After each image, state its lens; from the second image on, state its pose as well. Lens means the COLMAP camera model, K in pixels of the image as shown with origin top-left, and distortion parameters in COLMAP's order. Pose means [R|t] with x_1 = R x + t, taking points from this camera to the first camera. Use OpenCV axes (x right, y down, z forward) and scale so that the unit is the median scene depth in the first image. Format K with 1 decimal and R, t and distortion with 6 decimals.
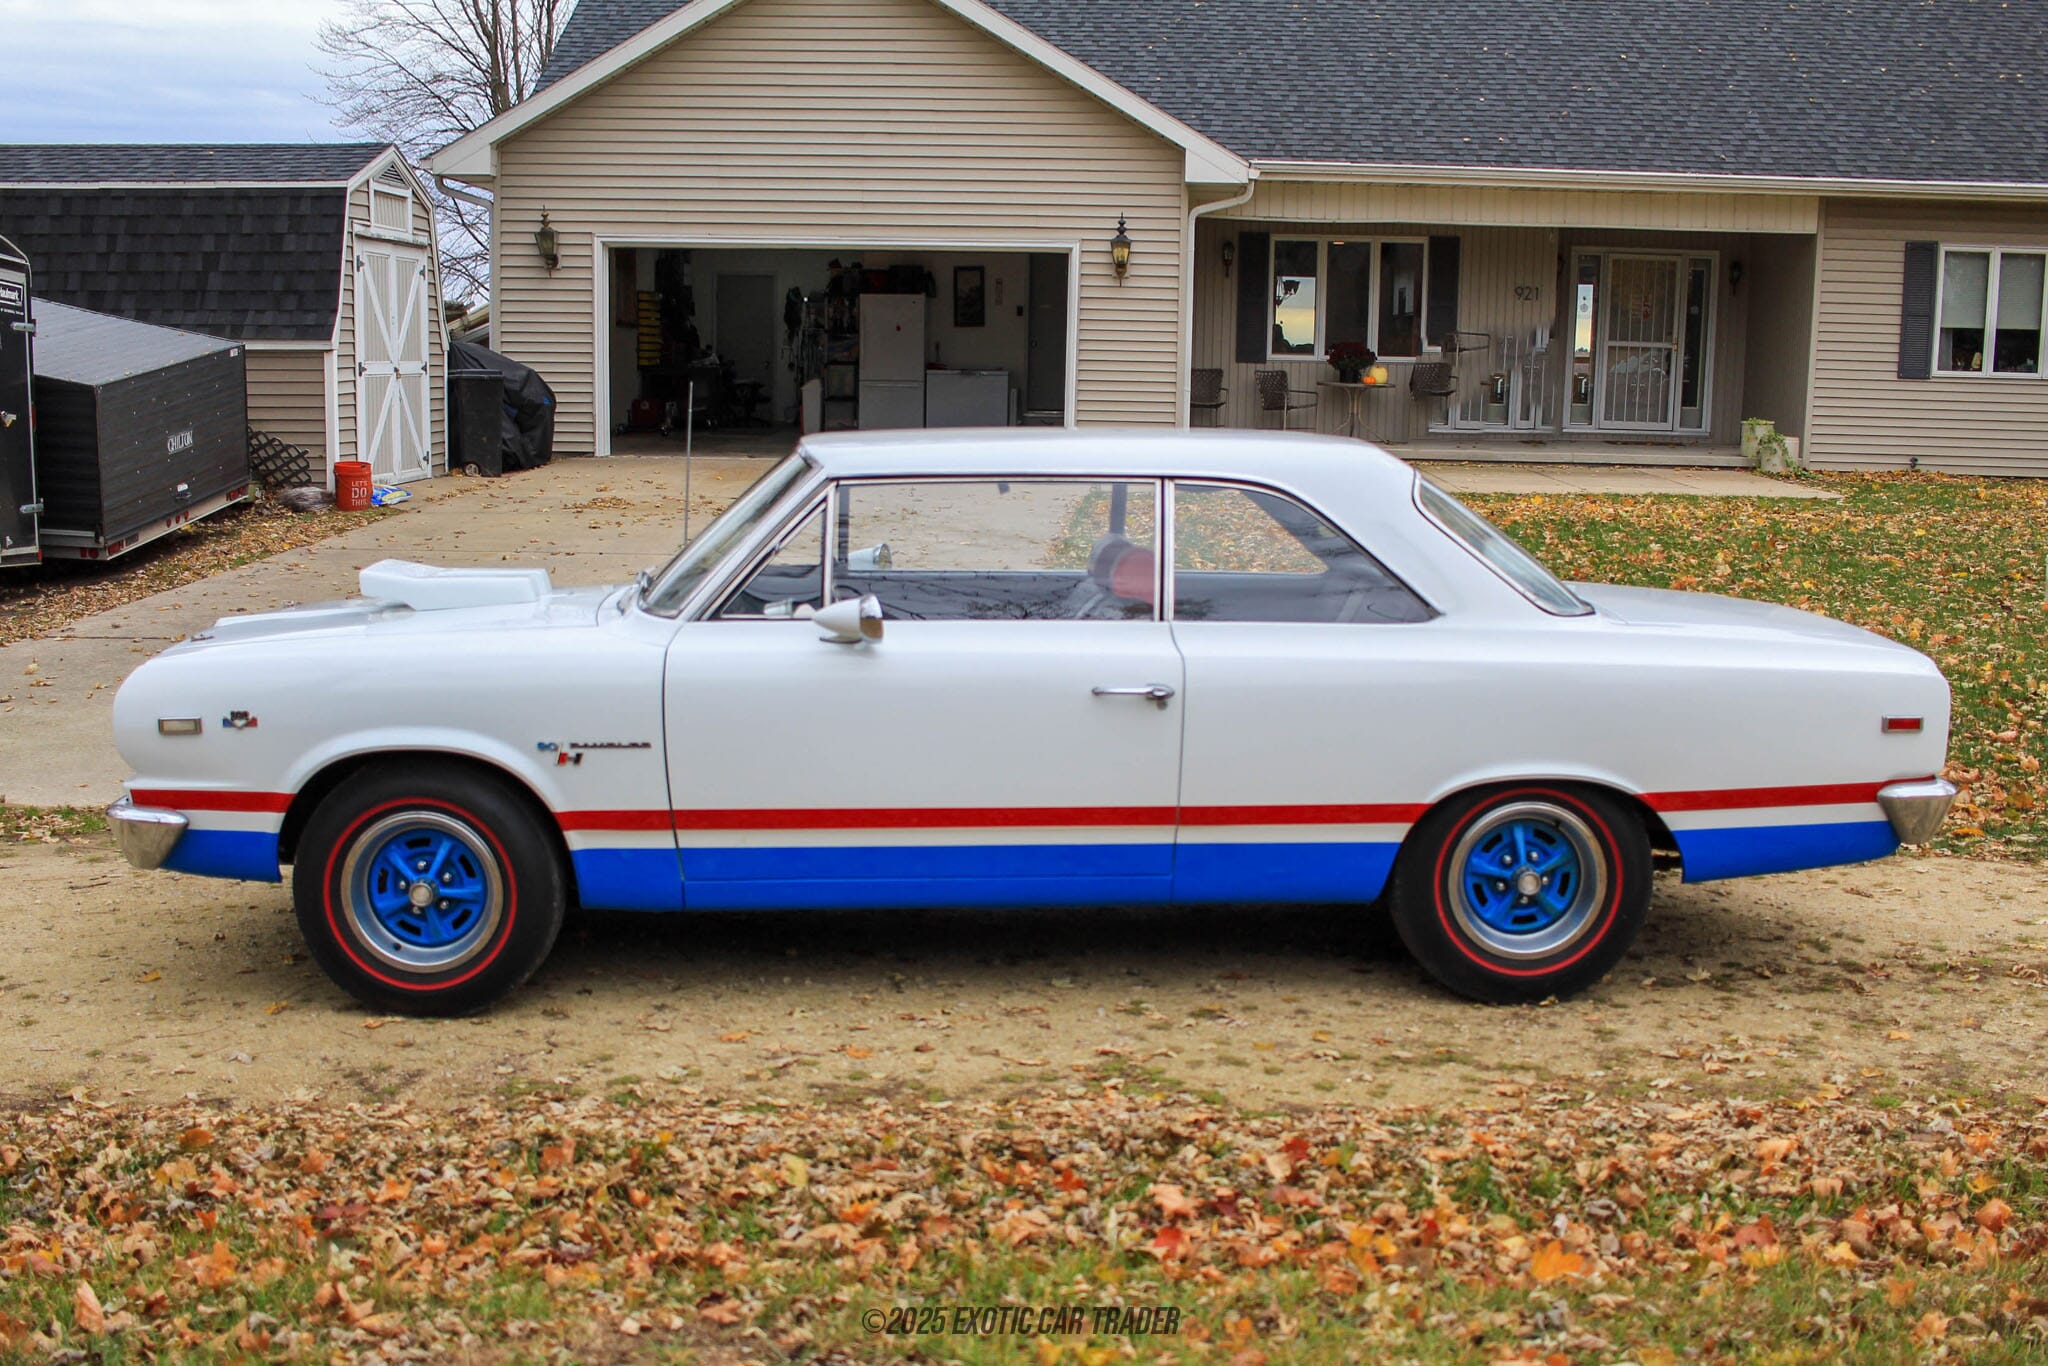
lens RADIAL K [[2337.3, 0, 1023.8], [0, 2337.3, 754.1], [0, 0, 1]] dist [-0.064235, 0.014656]
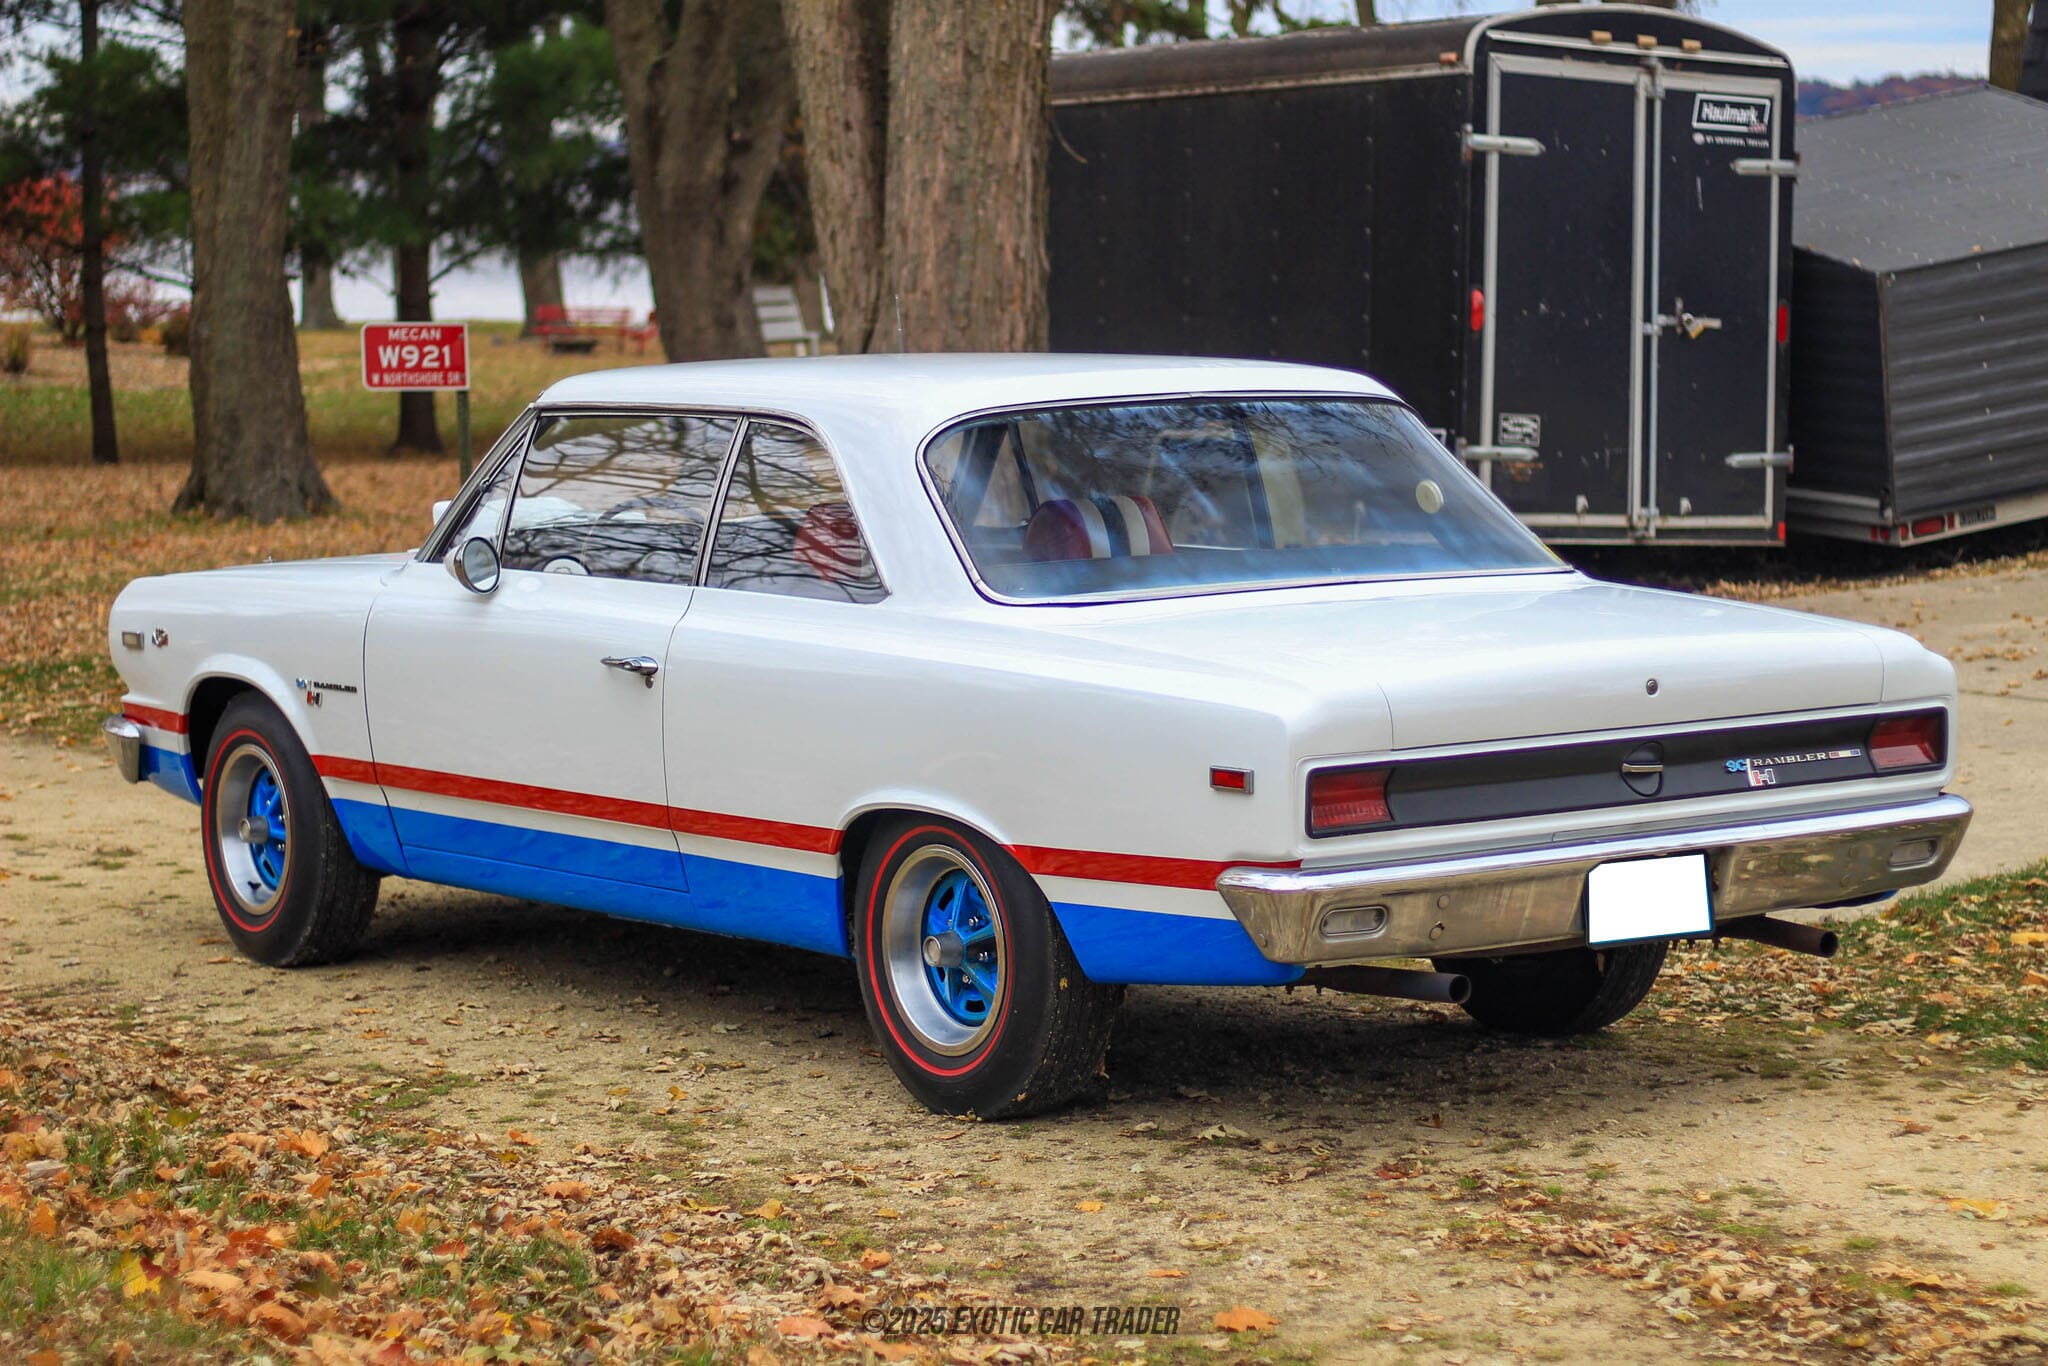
lens RADIAL K [[4976.3, 0, 1024.0], [0, 4976.3, 683.0], [0, 0, 1]] dist [-0.030789, -0.541119]
pose [[0.543777, 0.059737, -0.837101, 1.588118], [-0.117080, 0.993109, -0.005184, -0.026487], [0.831023, 0.100827, 0.547024, 0.127918]]
